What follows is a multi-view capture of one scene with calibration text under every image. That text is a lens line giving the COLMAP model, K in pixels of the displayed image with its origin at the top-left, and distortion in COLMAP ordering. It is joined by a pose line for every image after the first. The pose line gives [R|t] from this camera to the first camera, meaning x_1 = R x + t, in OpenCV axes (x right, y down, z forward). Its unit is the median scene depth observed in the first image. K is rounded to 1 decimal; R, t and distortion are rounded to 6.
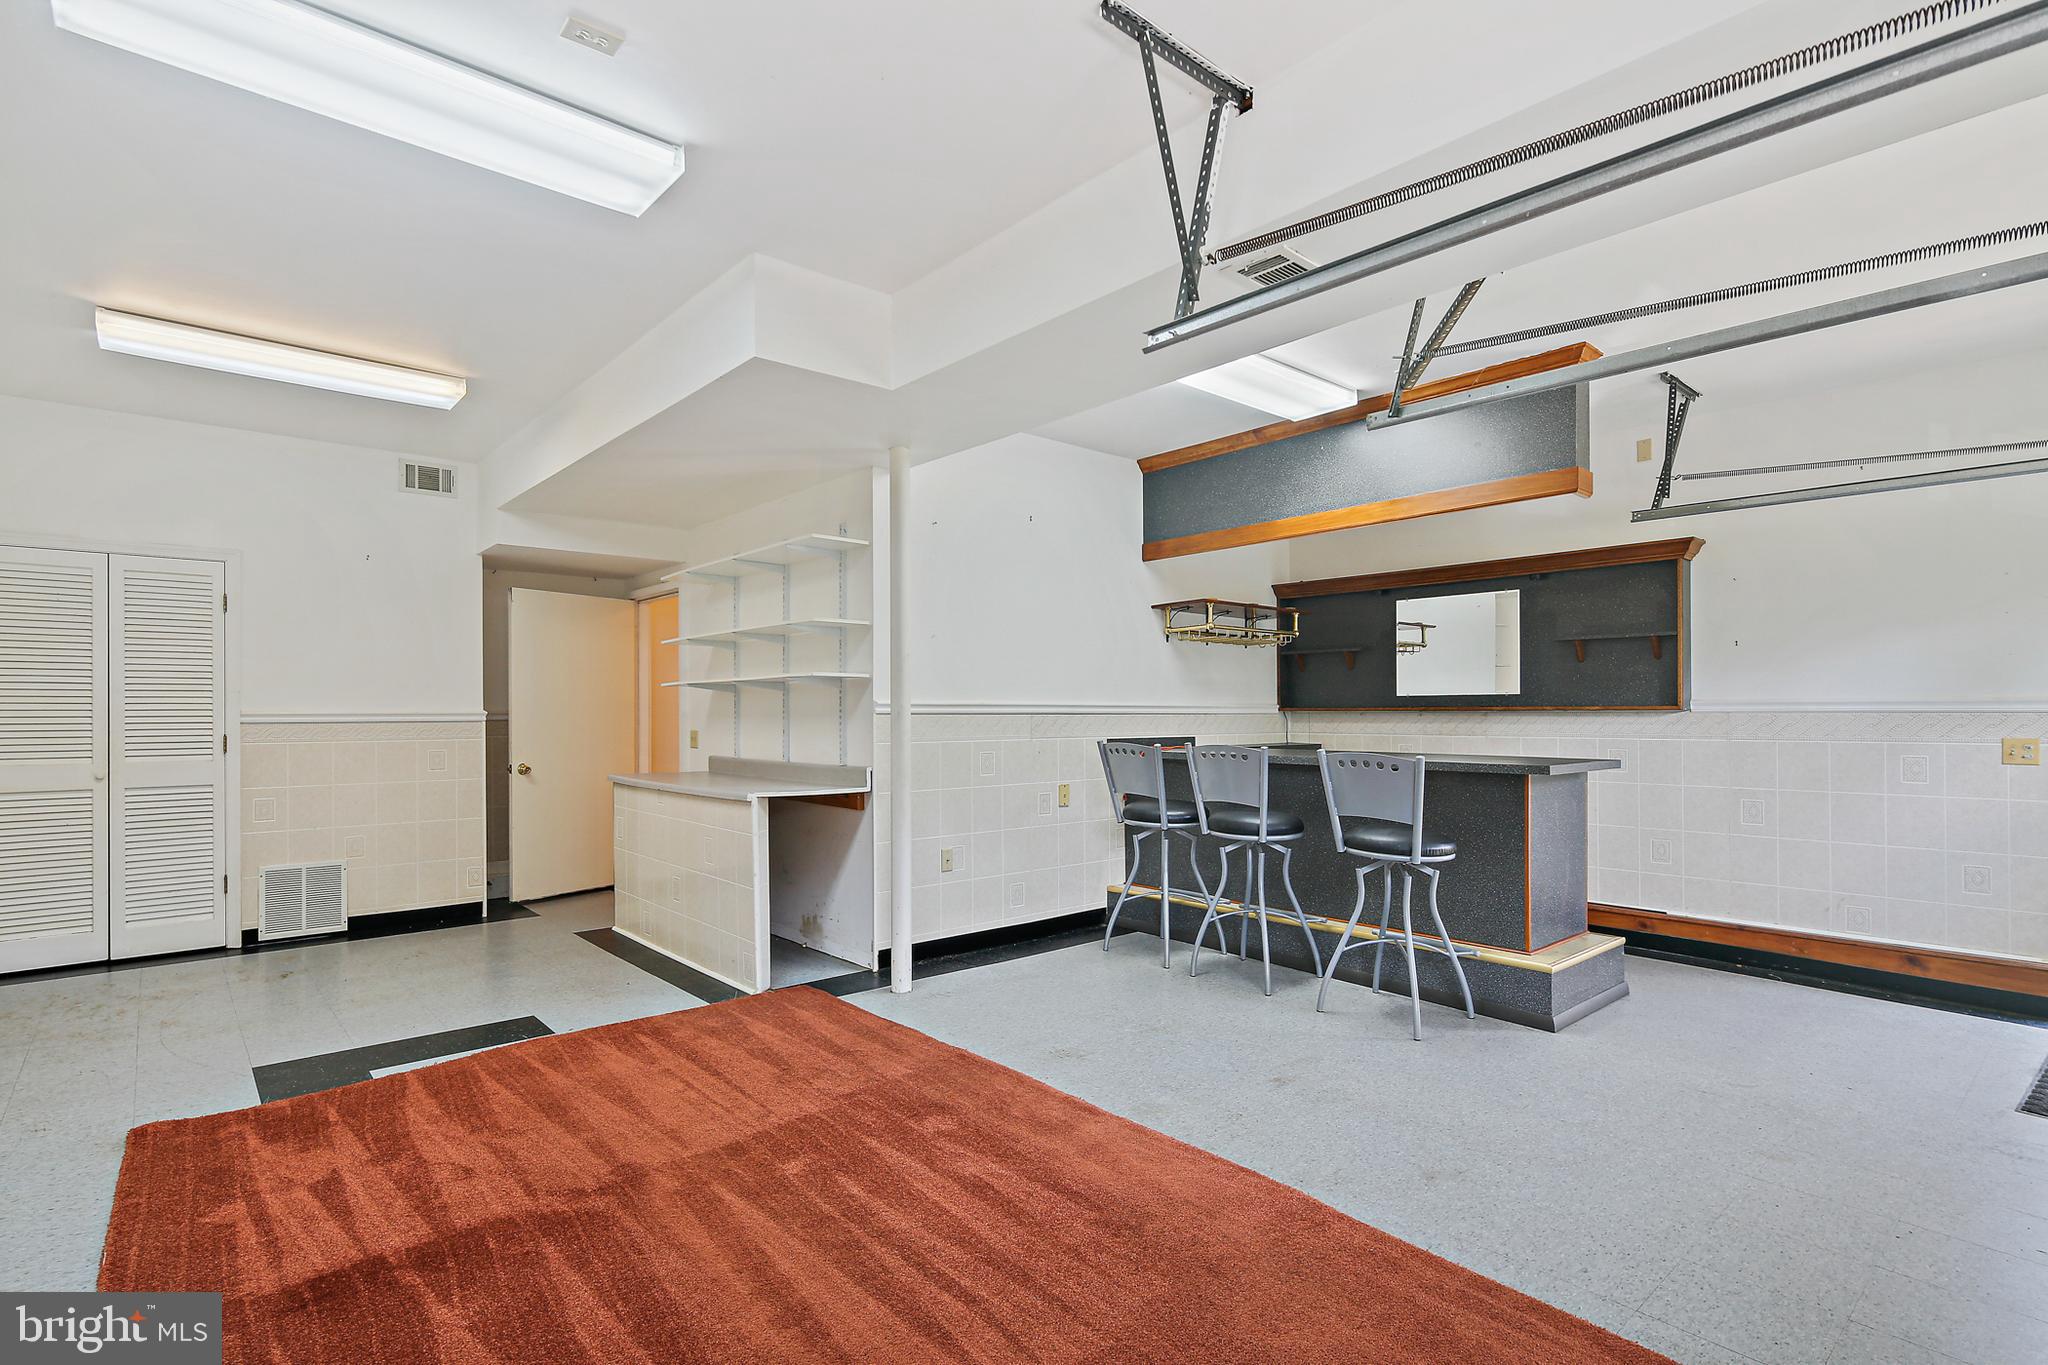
lens RADIAL K [[994.9, 0, 1029.1], [0, 994.9, 698.3], [0, 0, 1]] dist [0.004809, -0.001169]
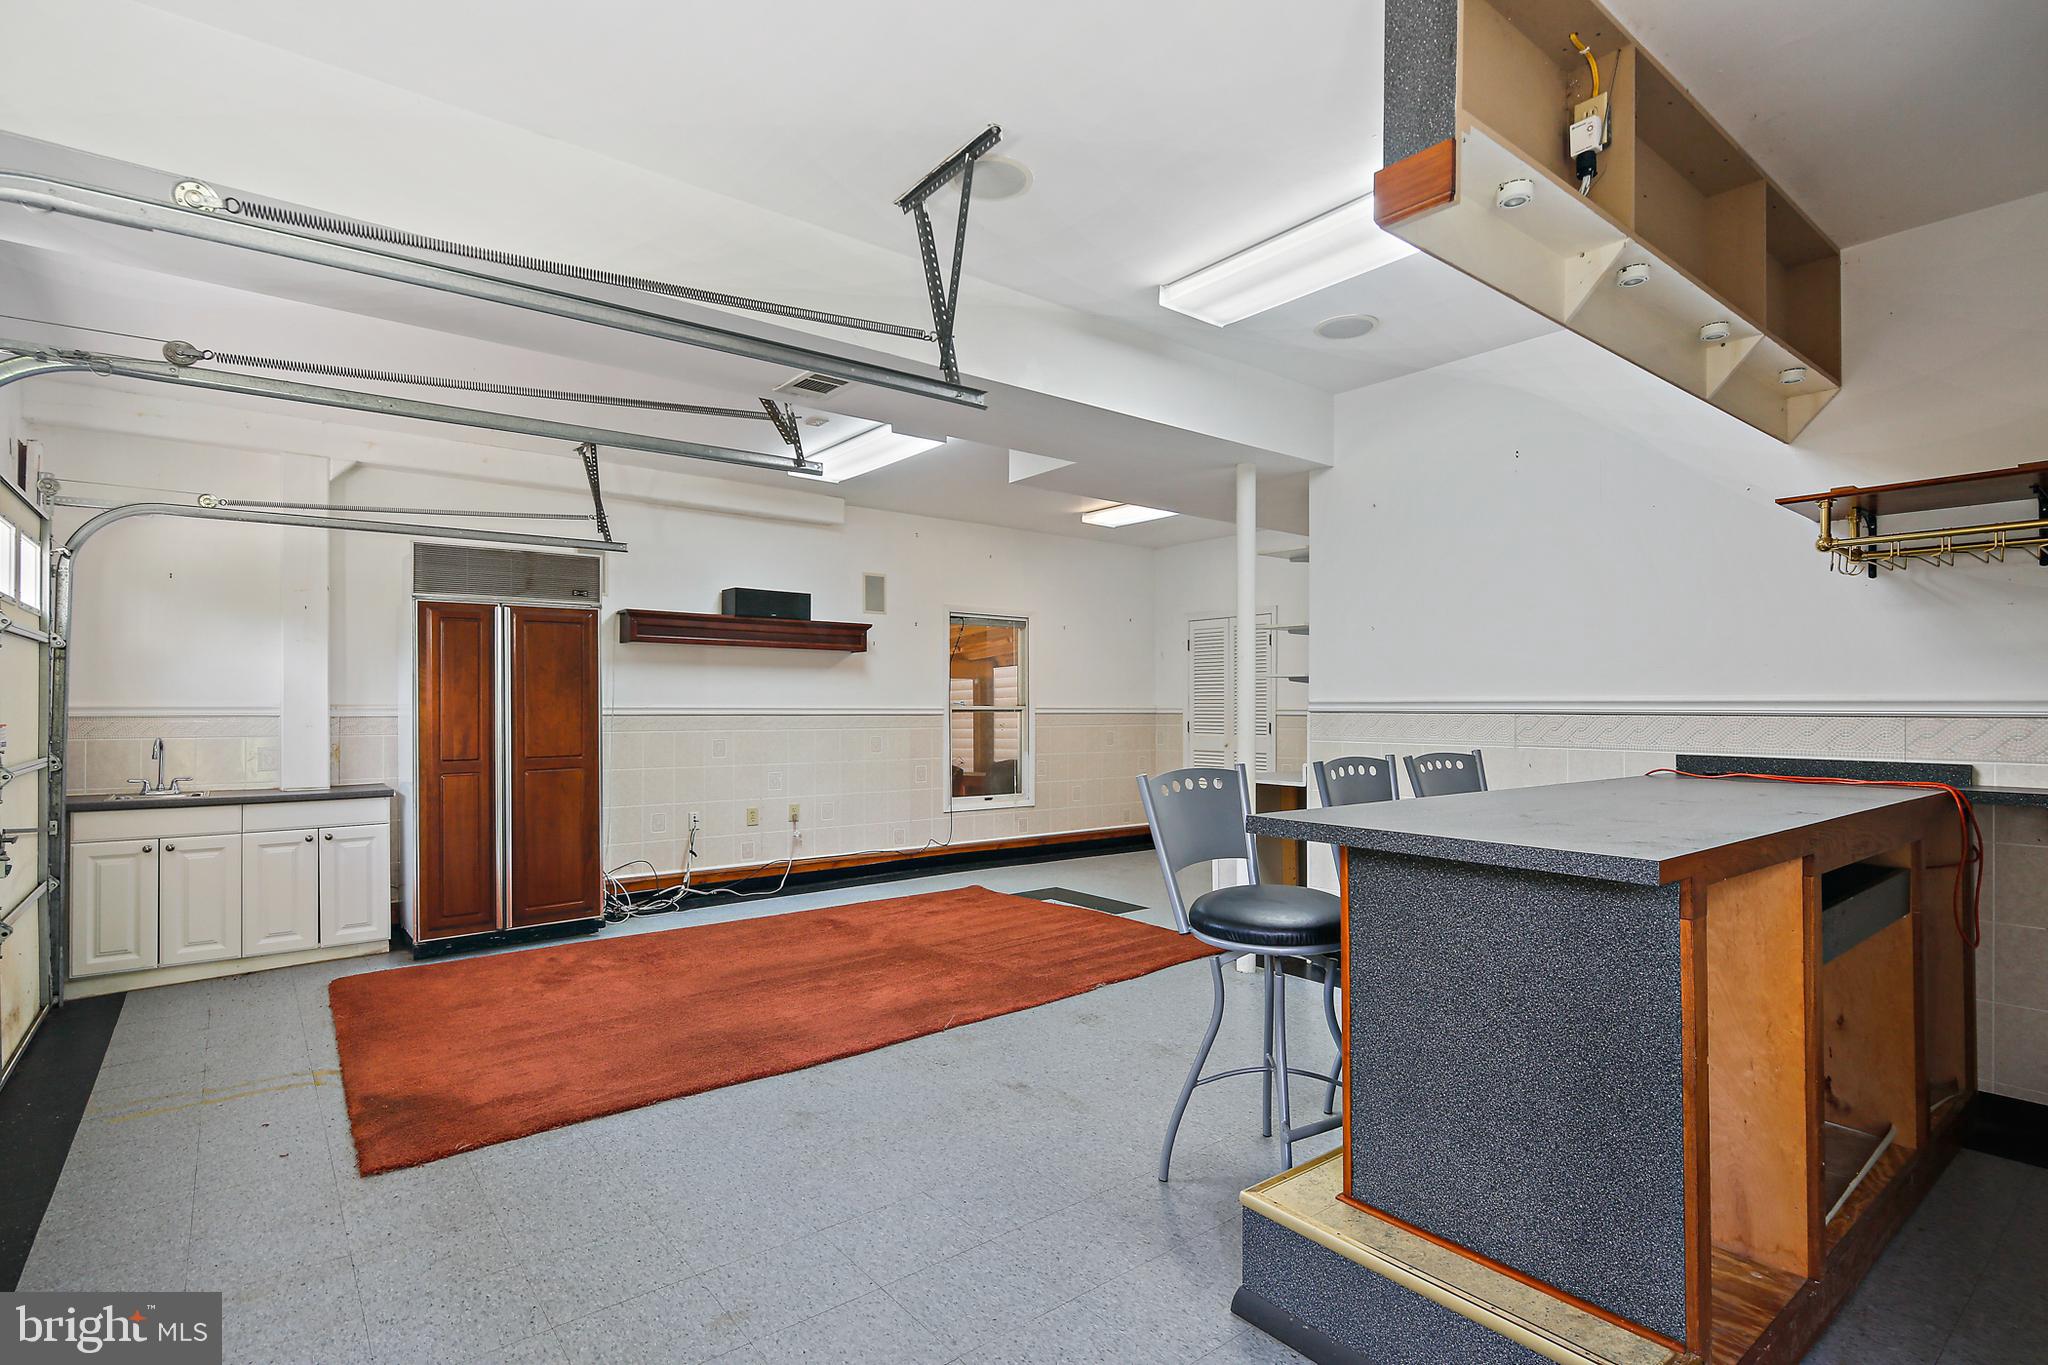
lens RADIAL K [[994.9, 0, 1020.8], [0, 994.9, 687.2], [0, 0, 1]] dist [0.004809, -0.001169]
pose [[-0.057297, -0.018405, -0.998187, 0.803509], [0.015071, 0.999700, -0.019298, 0.005366], [0.998243, -0.016150, -0.057003, 0.688159]]
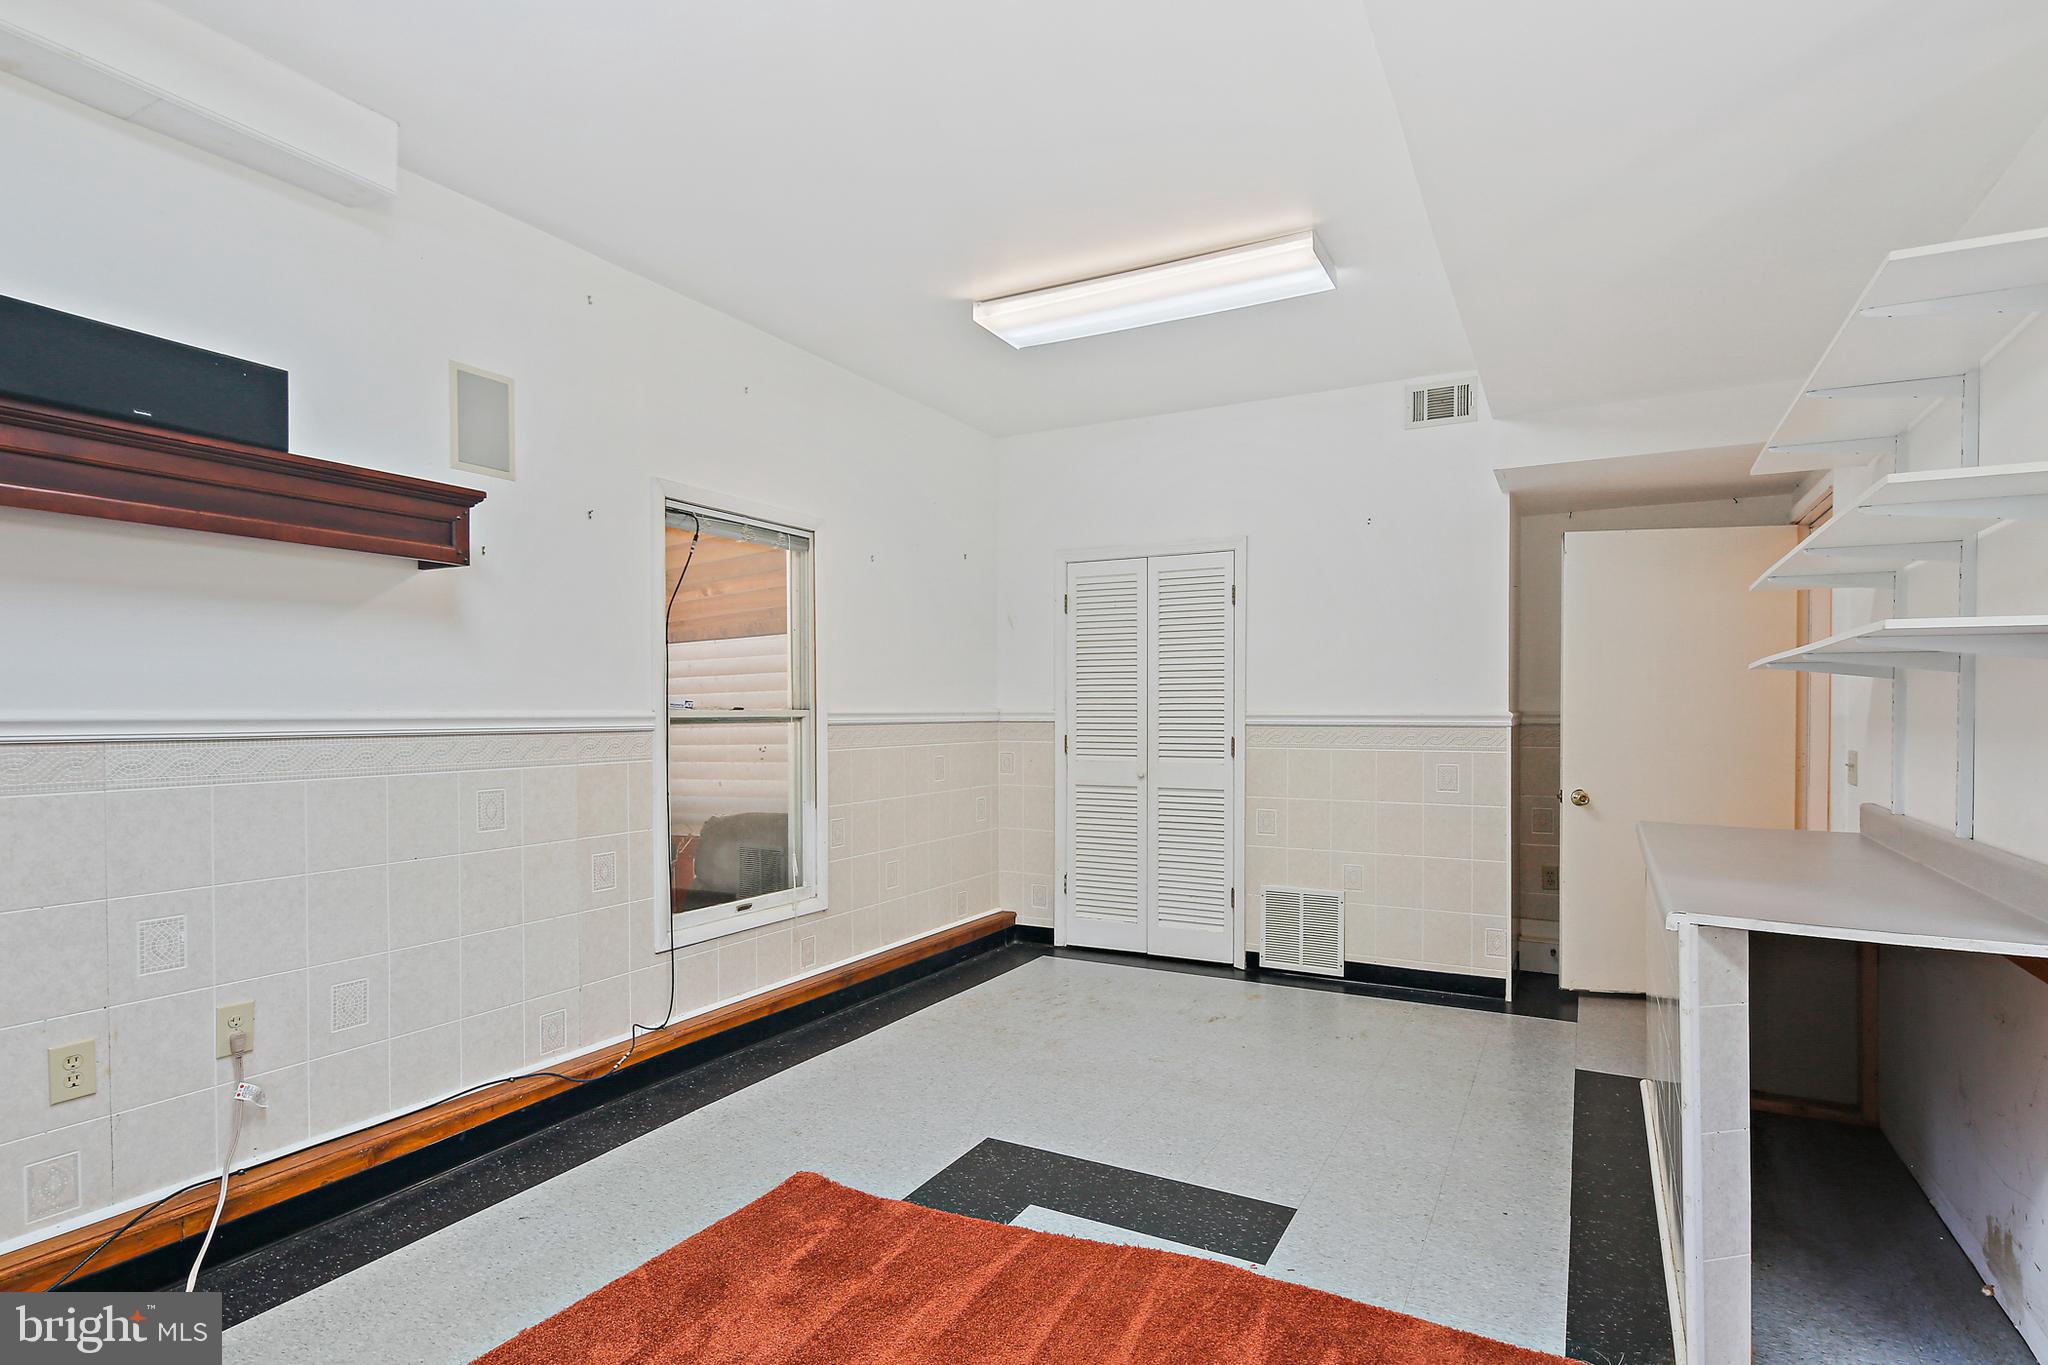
lens RADIAL K [[1045.1, 0, 1020.6], [0, 1045.1, 719.0], [0, 0, 1]] dist [-0.000689, -0.000809]
pose [[0.338608, 0.012402, -0.940846, 0.039883], [0.013295, 0.999750, 0.017963, -0.000453], [0.940833, -0.018591, 0.338359, 0.479997]]
